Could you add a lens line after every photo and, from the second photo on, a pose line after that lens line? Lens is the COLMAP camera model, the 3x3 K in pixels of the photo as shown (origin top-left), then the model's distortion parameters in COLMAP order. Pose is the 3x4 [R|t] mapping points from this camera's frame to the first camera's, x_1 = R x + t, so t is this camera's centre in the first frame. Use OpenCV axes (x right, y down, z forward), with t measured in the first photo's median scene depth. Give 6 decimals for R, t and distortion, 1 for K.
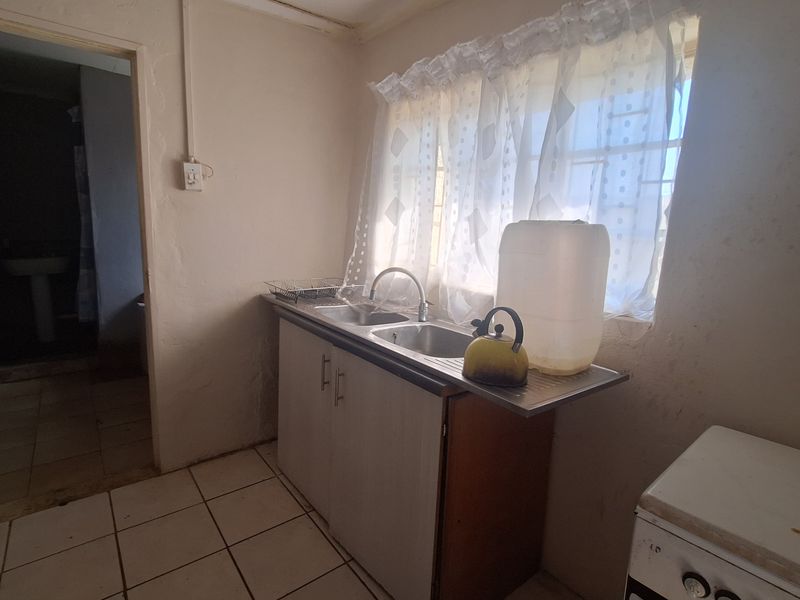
lens RADIAL K [[418.5, 0, 401.8], [0, 418.5, 300.2], [0, 0, 1]] dist [0.003746, 0.000689]
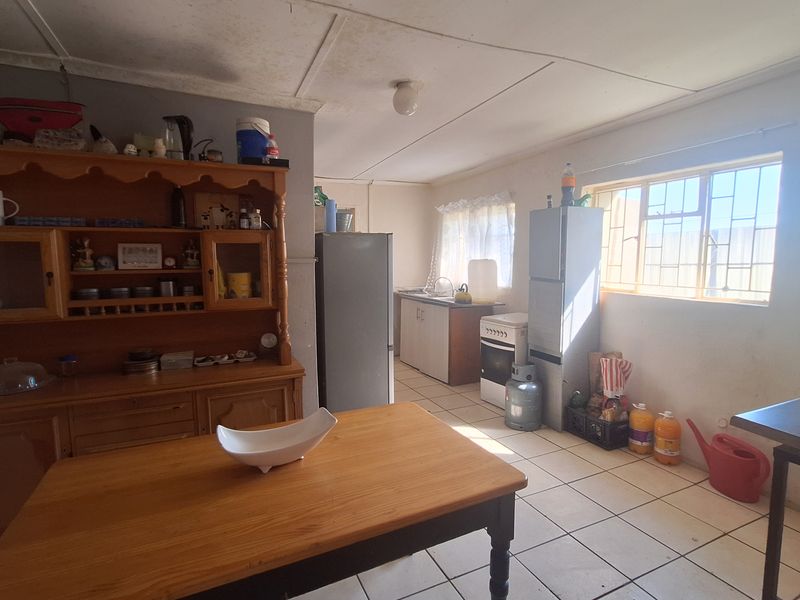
lens RADIAL K [[418.5, 0, 401.4], [0, 418.5, 298.8], [0, 0, 1]] dist [0.003746, 0.000689]
pose [[0.969304, -0.027827, -0.244287, 0.379316], [0.005659, 0.995836, -0.090982, 0.305611], [0.245802, 0.086807, 0.965425, -1.673191]]
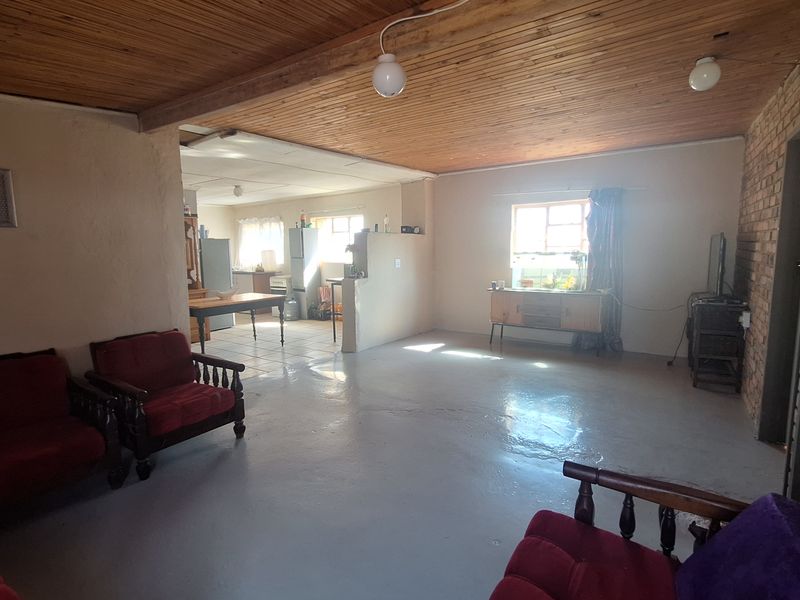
lens RADIAL K [[418.5, 0, 400.7], [0, 418.5, 296.5], [0, 0, 1]] dist [0.003746, 0.000689]
pose [[0.961241, -0.090375, 0.260478, 0.409560], [0.105690, 0.993364, -0.045371, 0.767673], [-0.254649, 0.071143, 0.964413, -4.191984]]
